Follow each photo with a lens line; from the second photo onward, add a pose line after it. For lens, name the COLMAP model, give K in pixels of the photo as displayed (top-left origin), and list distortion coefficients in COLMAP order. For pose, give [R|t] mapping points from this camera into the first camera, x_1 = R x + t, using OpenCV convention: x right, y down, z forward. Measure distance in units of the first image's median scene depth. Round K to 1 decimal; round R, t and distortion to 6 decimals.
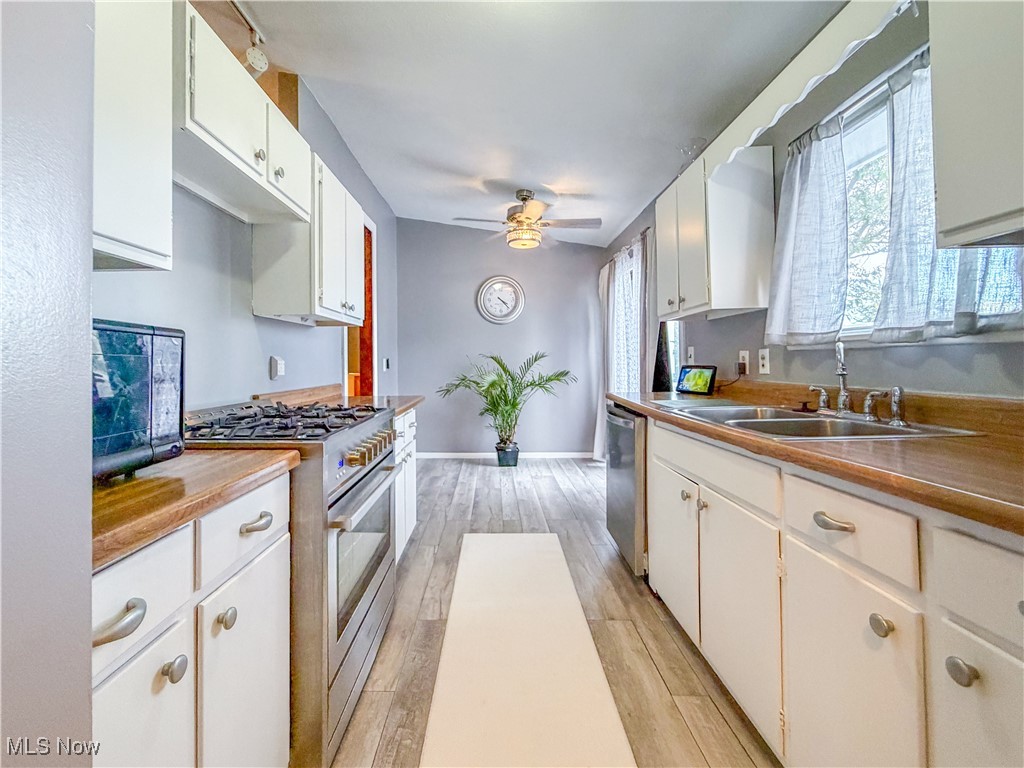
lens RADIAL K [[463.6, 0, 512.7], [0, 463.6, 381.8], [0, 0, 1]] dist [-0.005175, -0.000146]
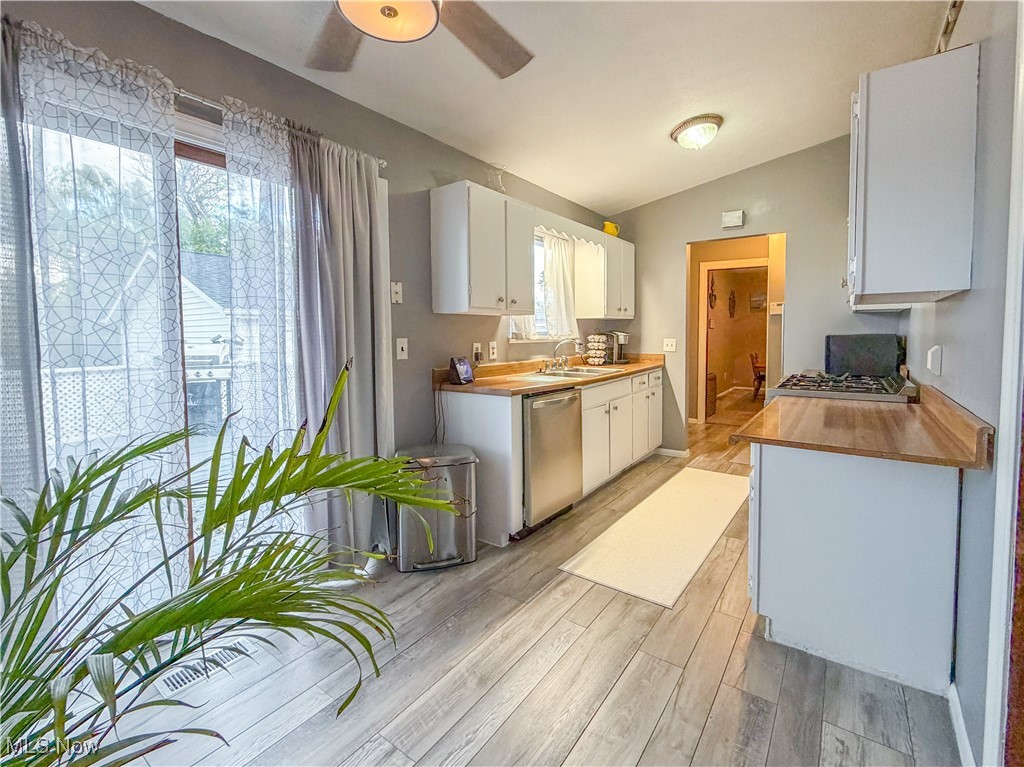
lens RADIAL K [[463.6, 0, 513.1], [0, 463.6, 385.3], [0, 0, 1]] dist [-0.005175, -0.000146]
pose [[-0.783249, -0.049849, 0.619707, -0.474936], [0.045048, 0.989610, 0.136540, -0.146886], [-0.620074, 0.134861, -0.772865, 2.349765]]
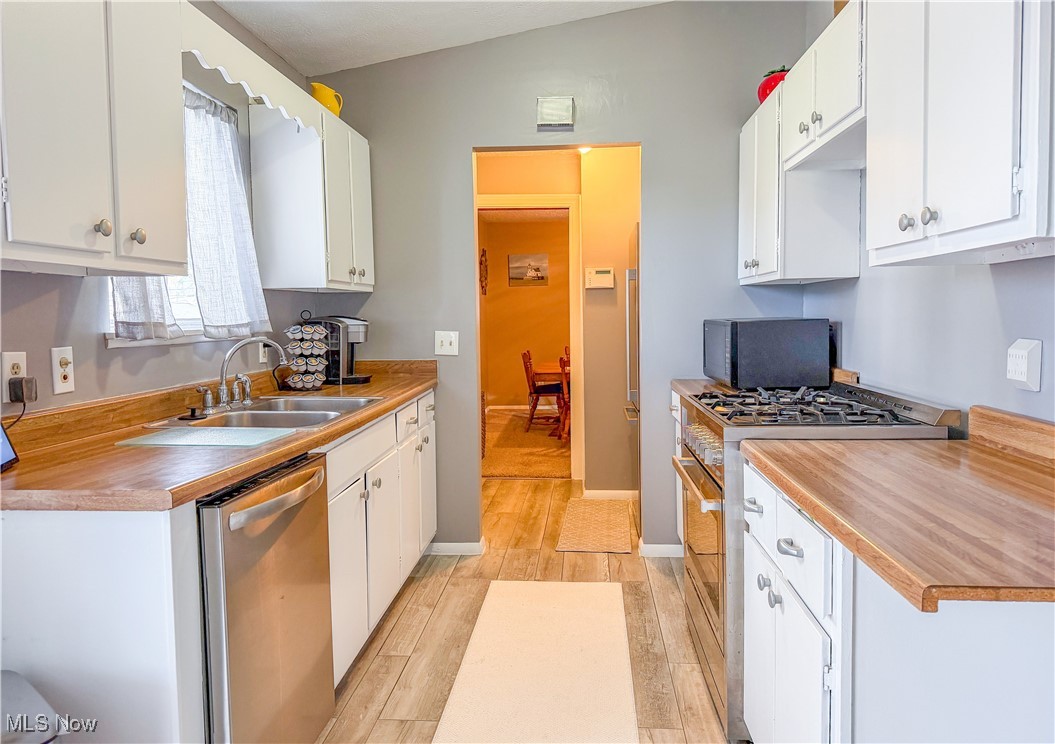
lens RADIAL K [[787.6, 0, 522.5], [0, 787.6, 376.5], [0, 0, 1]] dist [0.006813, -0.010988]
pose [[-0.992445, 0.018468, 0.121292, -0.119343], [0.033083, 0.992269, 0.119612, -0.143615], [-0.118145, 0.122721, -0.985384, 2.057290]]
